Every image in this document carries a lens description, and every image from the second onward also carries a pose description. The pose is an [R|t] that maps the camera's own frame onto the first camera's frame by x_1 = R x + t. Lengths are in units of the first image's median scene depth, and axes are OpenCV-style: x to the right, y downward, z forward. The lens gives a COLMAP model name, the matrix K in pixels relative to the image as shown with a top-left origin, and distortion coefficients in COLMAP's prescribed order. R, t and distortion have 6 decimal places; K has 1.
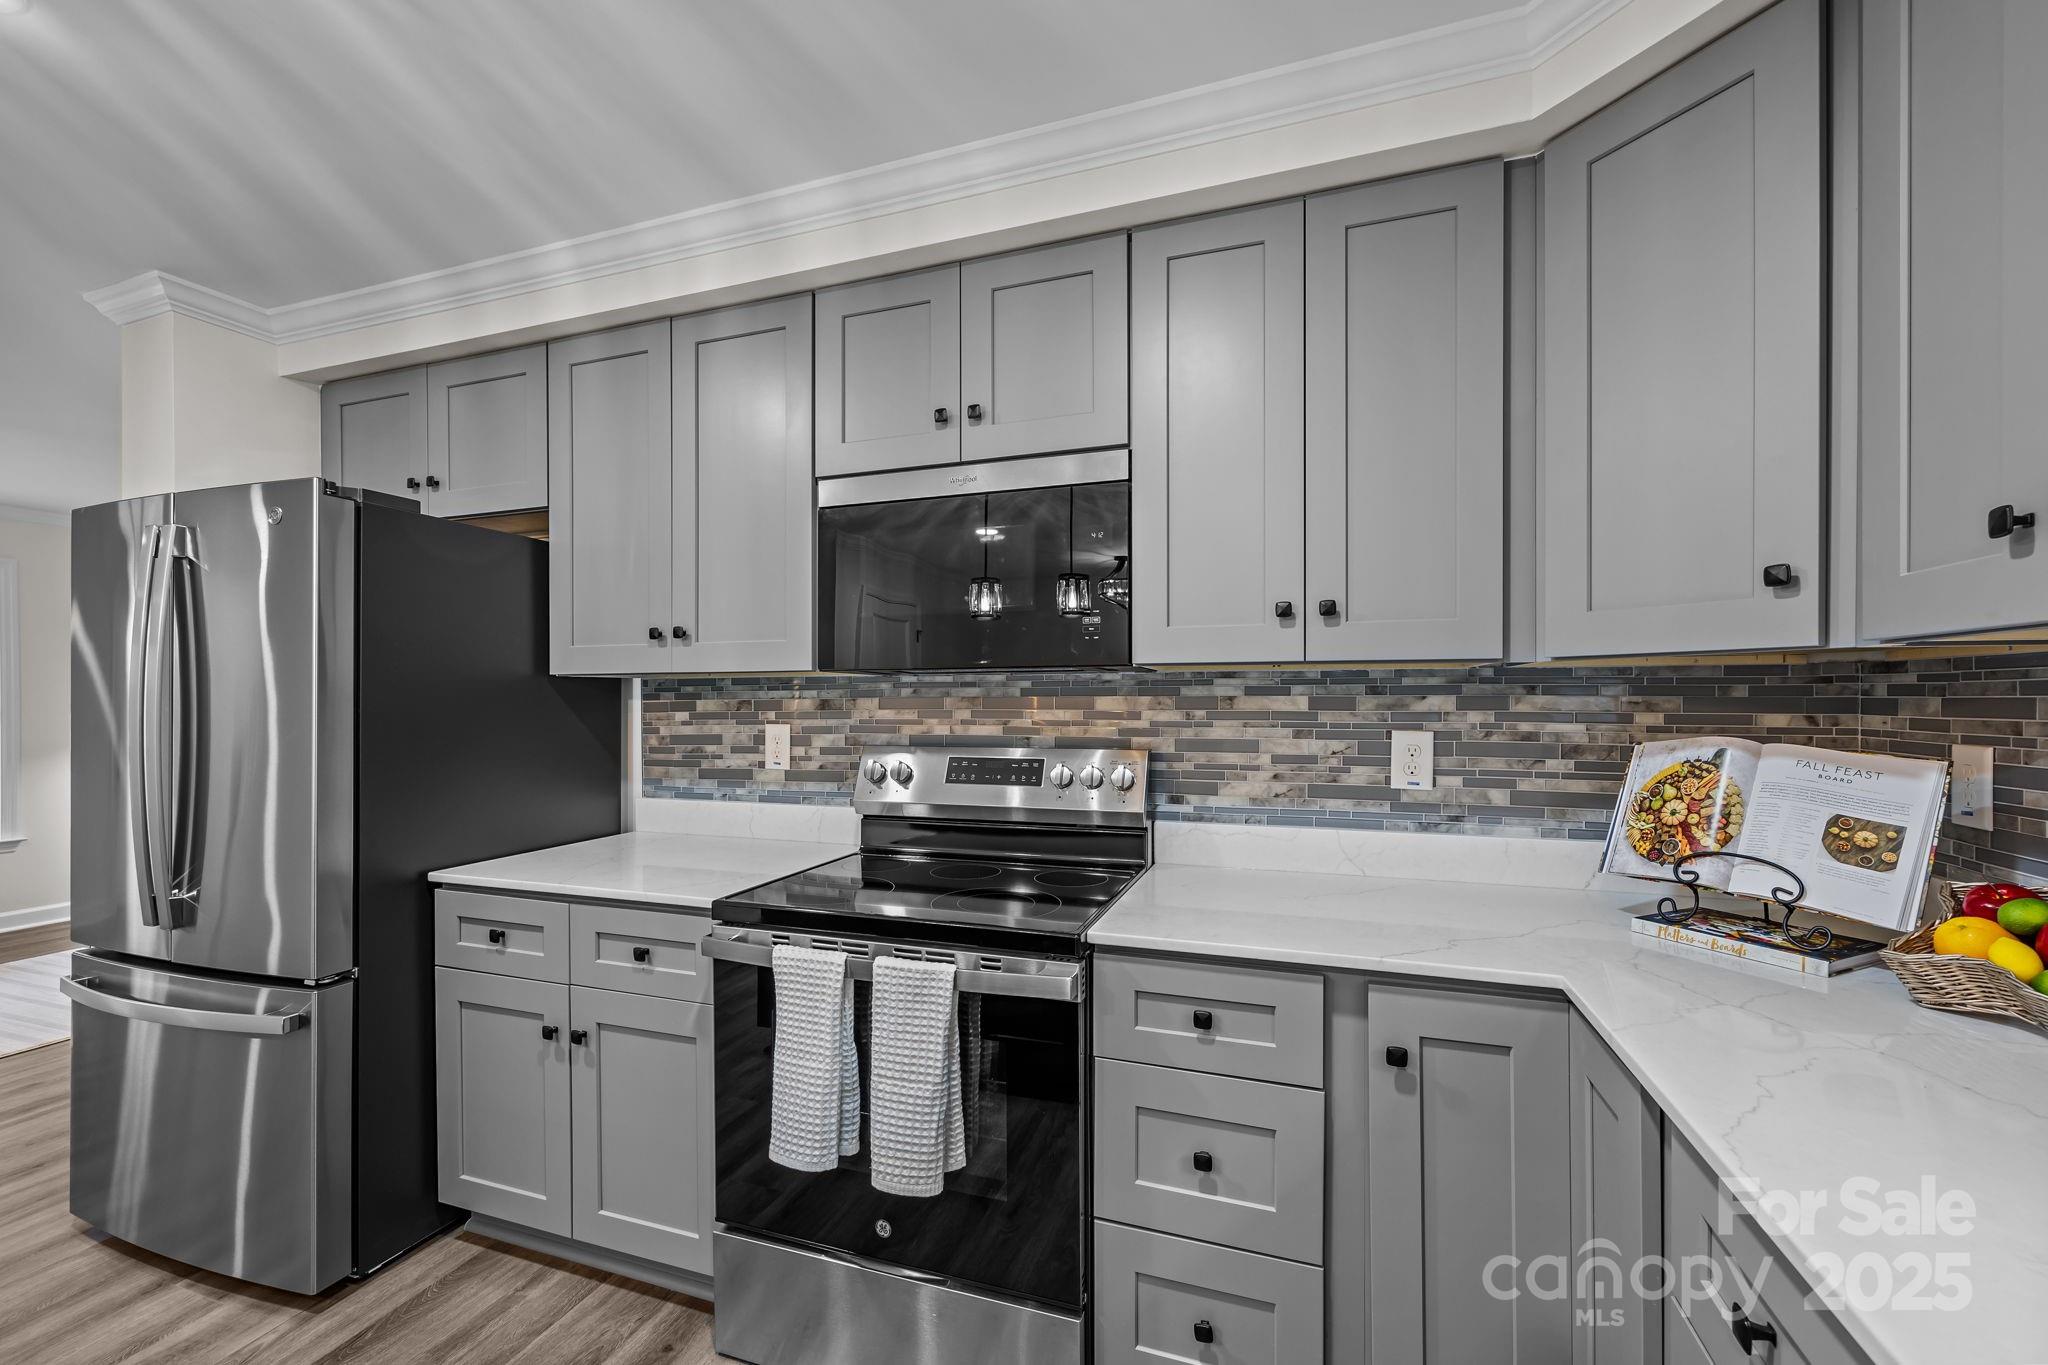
lens RADIAL K [[830.6, 0, 1027.4], [0, 830.6, 704.3], [0, 0, 1]] dist [-0.000799, 0.000258]
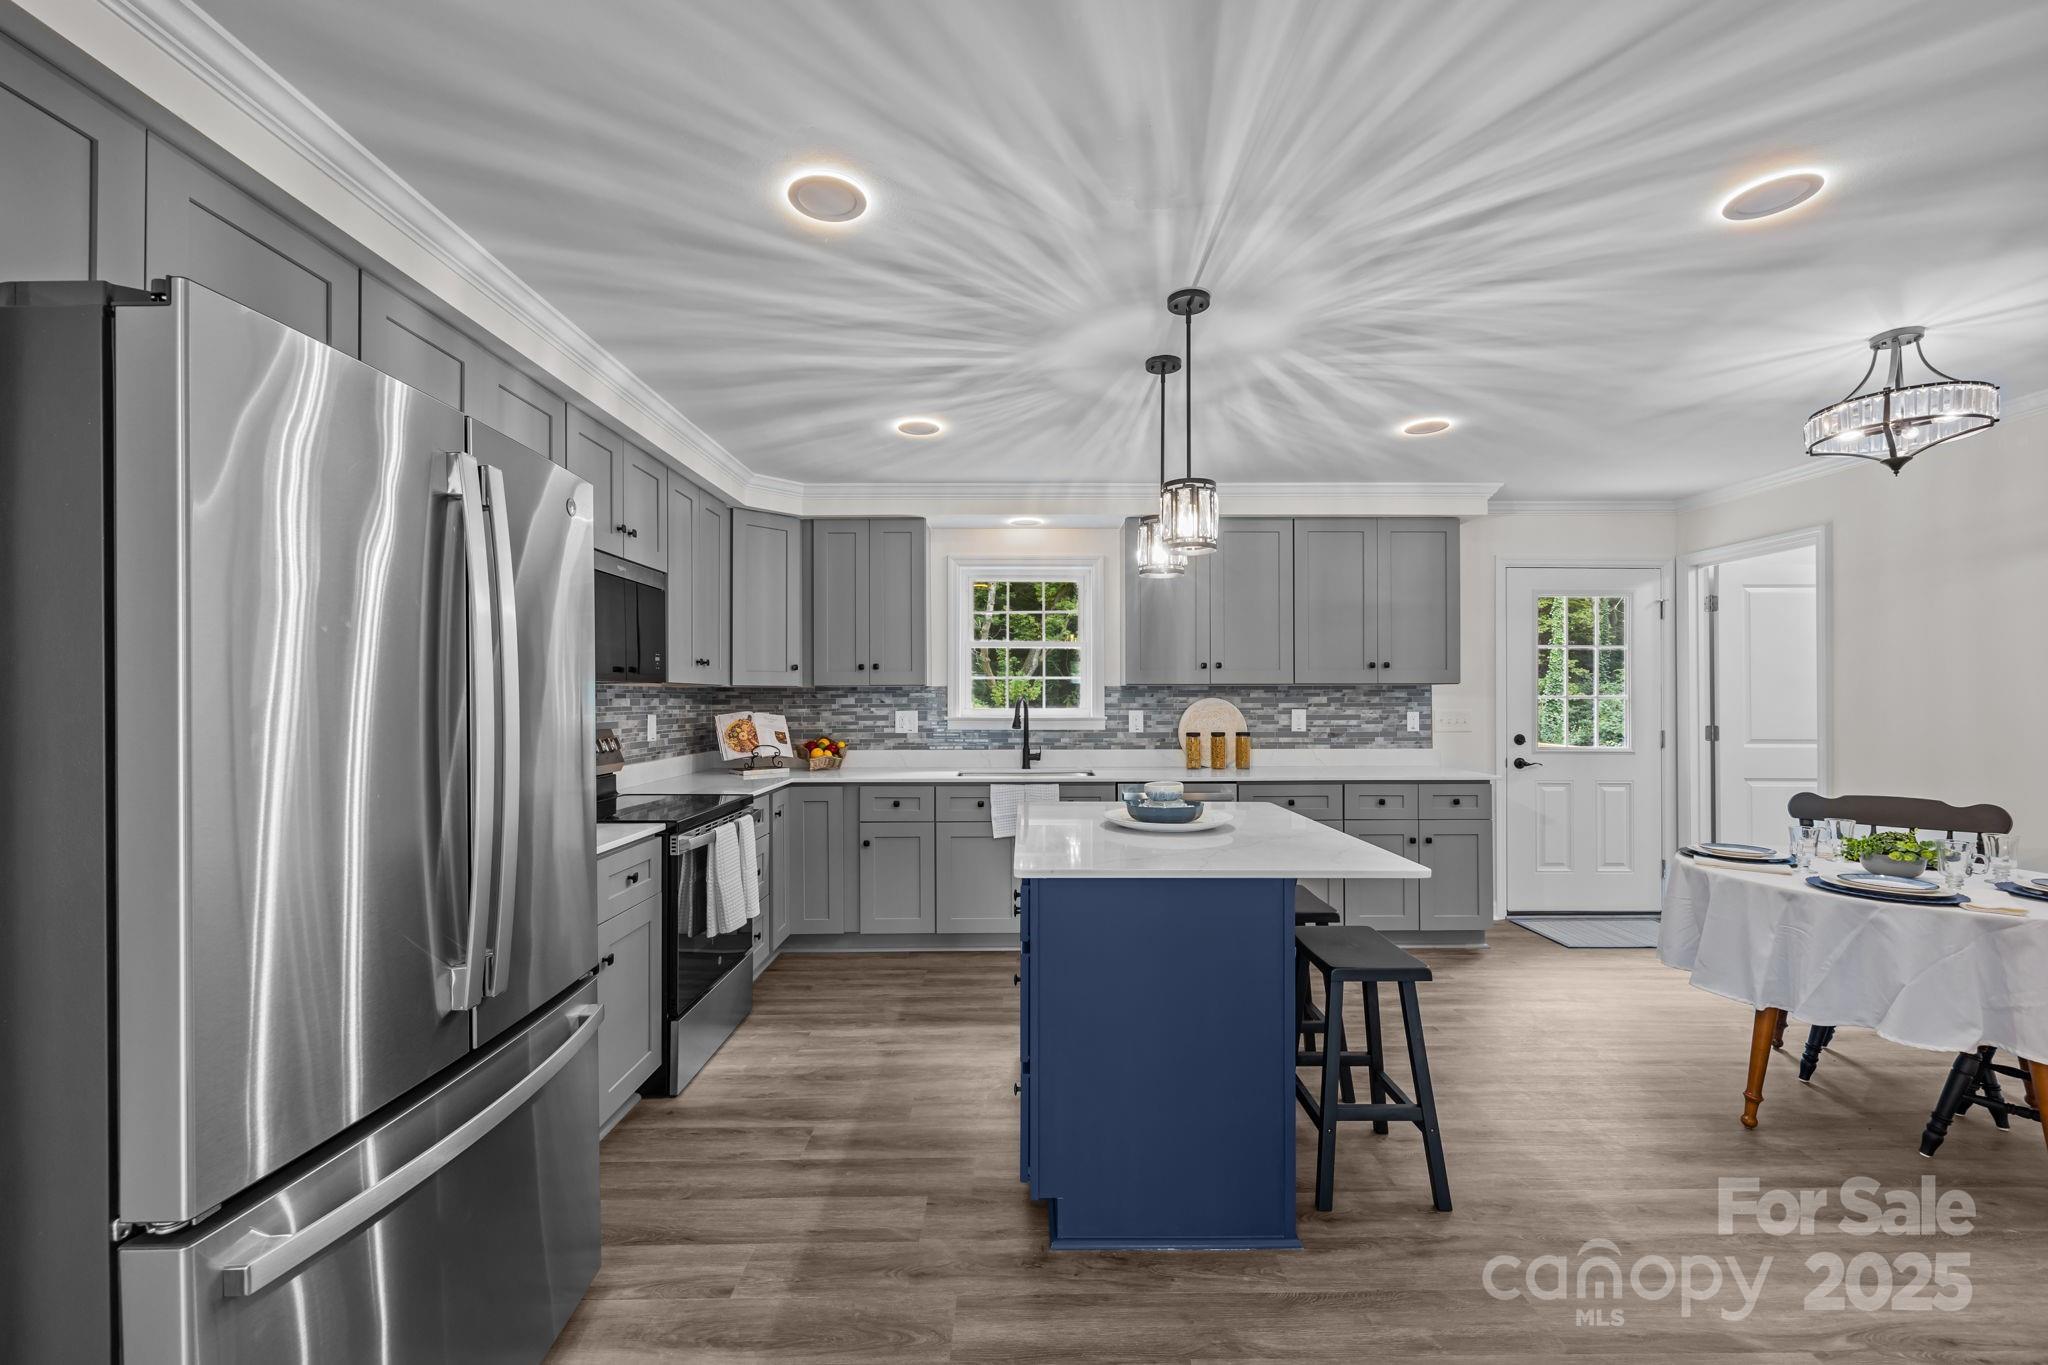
lens RADIAL K [[830.6, 0, 1032.4], [0, 830.6, 688.4], [0, 0, 1]] dist [-0.007922, 0.000070]
pose [[-0.340268, 0.015291, 0.940204, -1.856624], [0.012704, 0.999851, -0.011663, 0.001144], [-0.940243, 0.007976, -0.340411, 0.765500]]
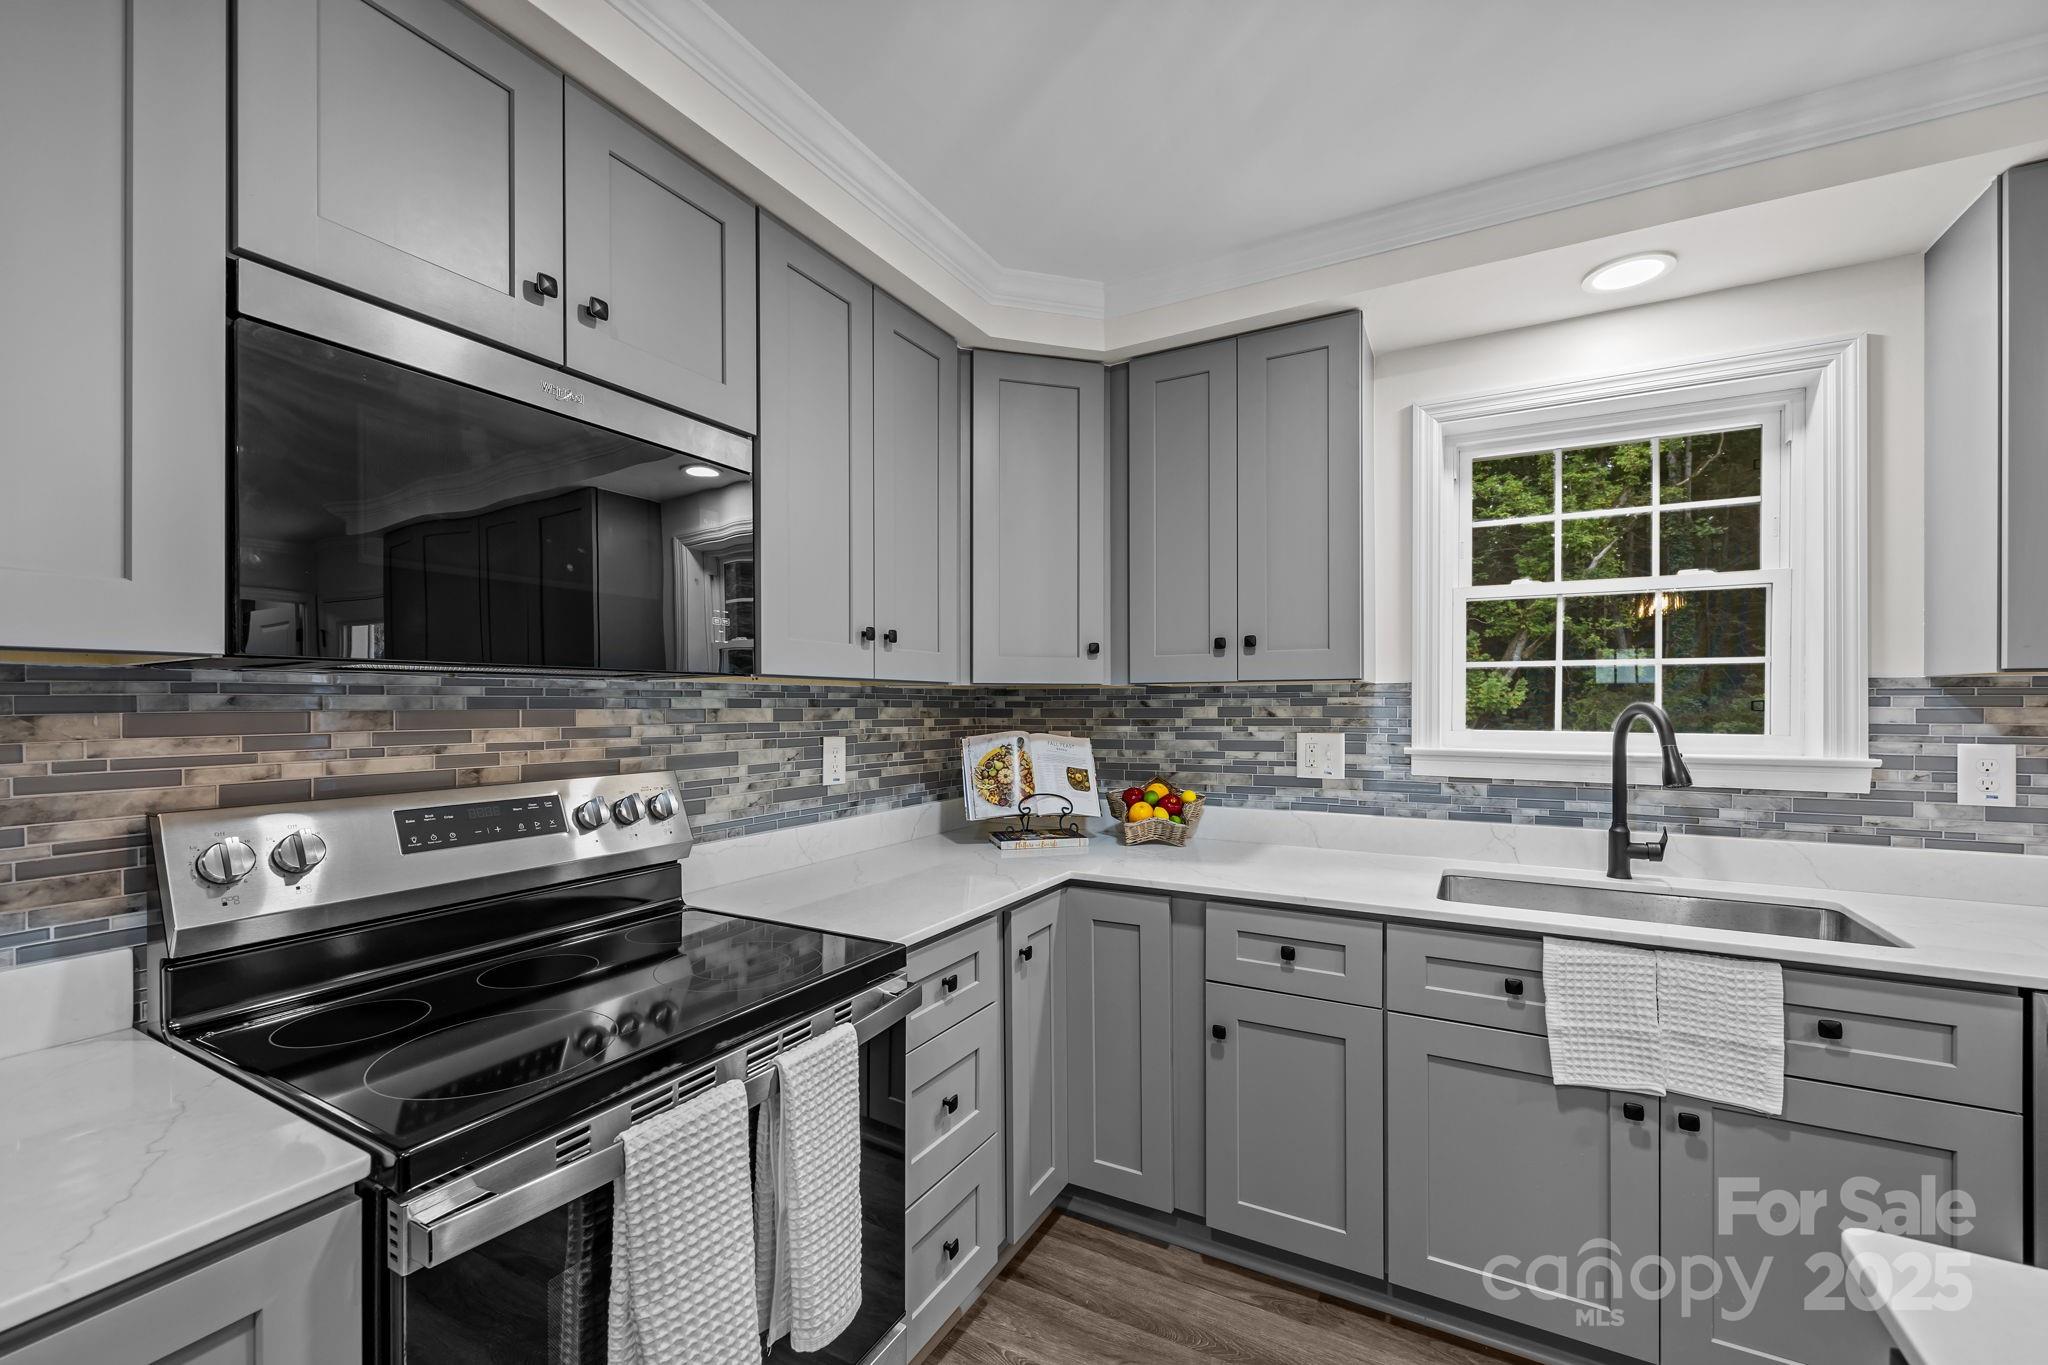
lens RADIAL K [[830.6, 0, 1027.4], [0, 830.6, 704.3], [0, 0, 1]] dist [-0.000799, 0.000258]
pose [[0.167303, 0.002467, 0.985902, -0.663308], [0.009689, 0.999944, -0.004146, -0.007349], [-0.985858, 0.010246, 0.167270, 0.493263]]
